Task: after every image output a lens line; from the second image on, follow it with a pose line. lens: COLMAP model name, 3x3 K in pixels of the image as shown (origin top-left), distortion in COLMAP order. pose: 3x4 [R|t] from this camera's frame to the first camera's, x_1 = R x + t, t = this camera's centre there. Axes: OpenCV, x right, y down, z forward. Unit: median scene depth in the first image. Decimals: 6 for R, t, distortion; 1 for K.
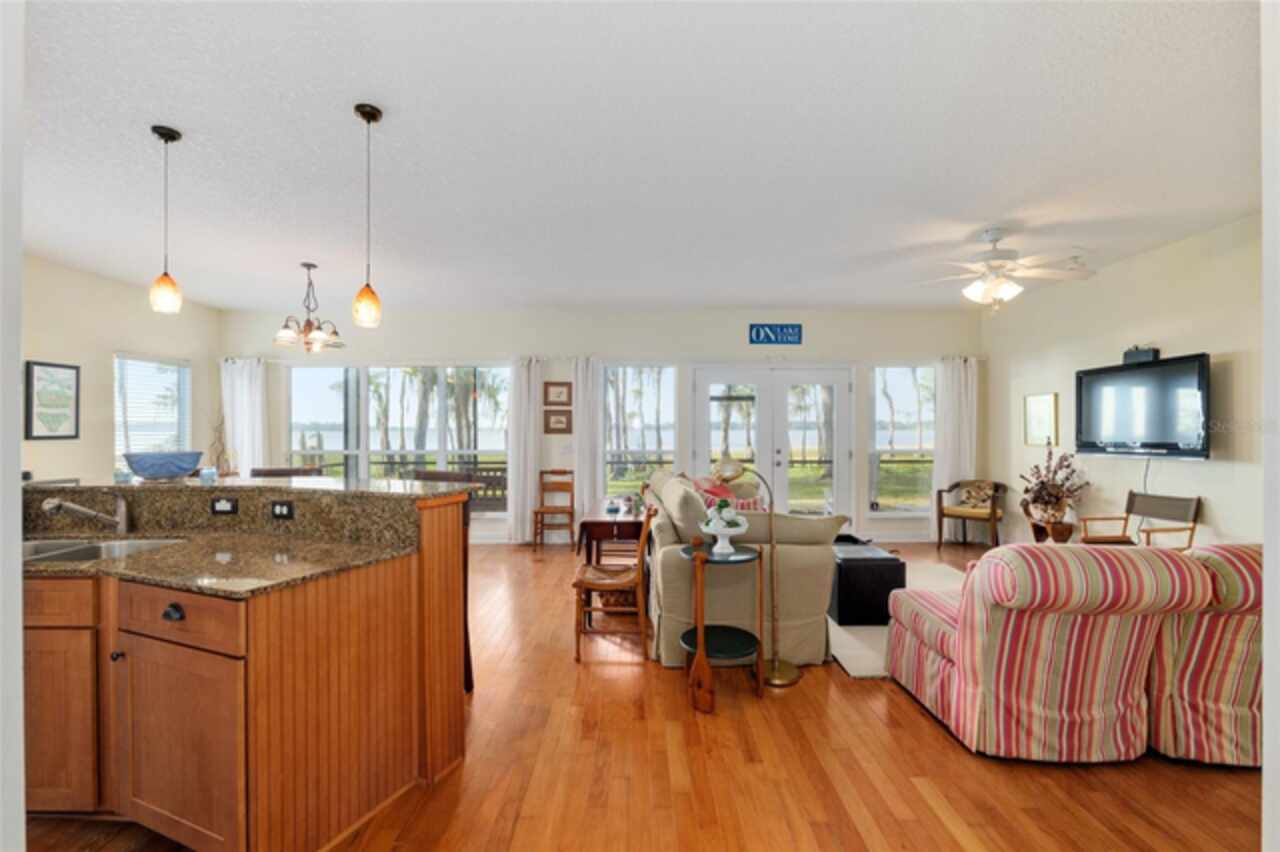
lens RADIAL K [[559.3, 0, 626.1], [0, 559.3, 431.4], [0, 0, 1]] dist [-0.006810, -0.000220]
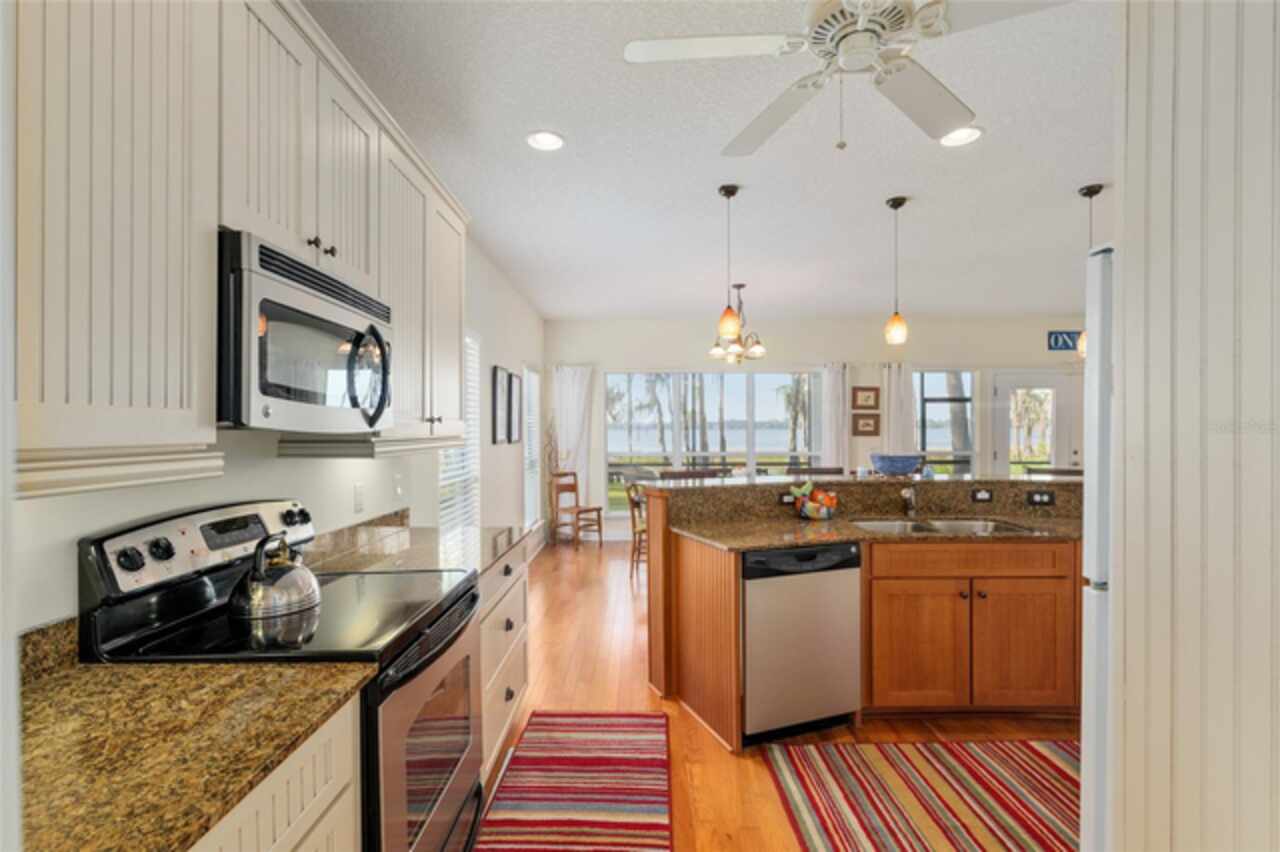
lens RADIAL K [[598.2, 0, 638.2], [0, 598.2, 435.9], [0, 0, 1]] dist [-0.001555, -0.001408]
pose [[0.999900, -0.002983, -0.013800, -0.661797], [0.003091, 0.999965, 0.007790, -0.007221], [0.013776, -0.007832, 0.999874, -0.171836]]
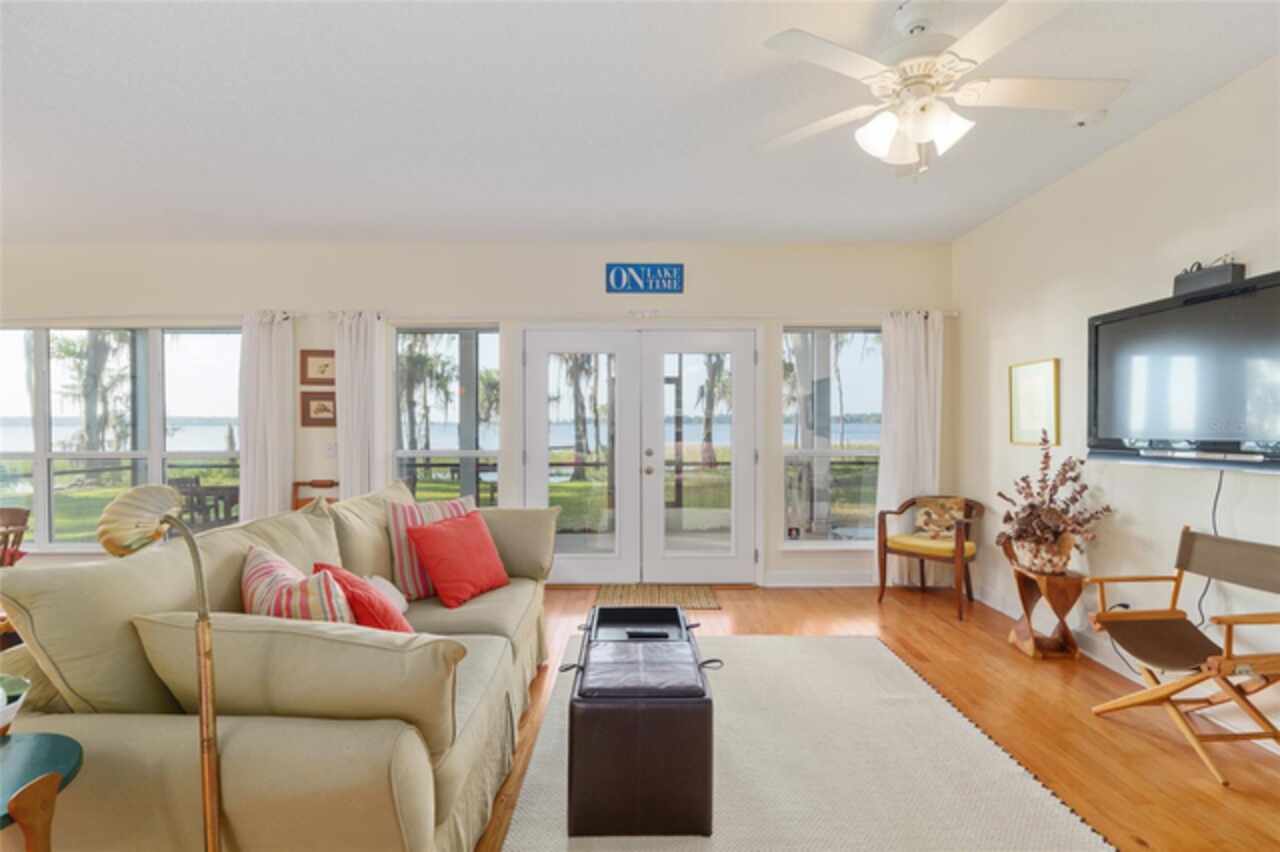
lens RADIAL K [[598.2, 0, 618.0], [0, 598.2, 430.4], [0, 0, 1]] dist [-0.001555, -0.001408]
pose [[0.999996, -0.001729, 0.002260, 0.287229], [0.001712, 0.999971, 0.007458, 0.004542], [-0.002273, -0.007454, 0.999970, 0.343178]]
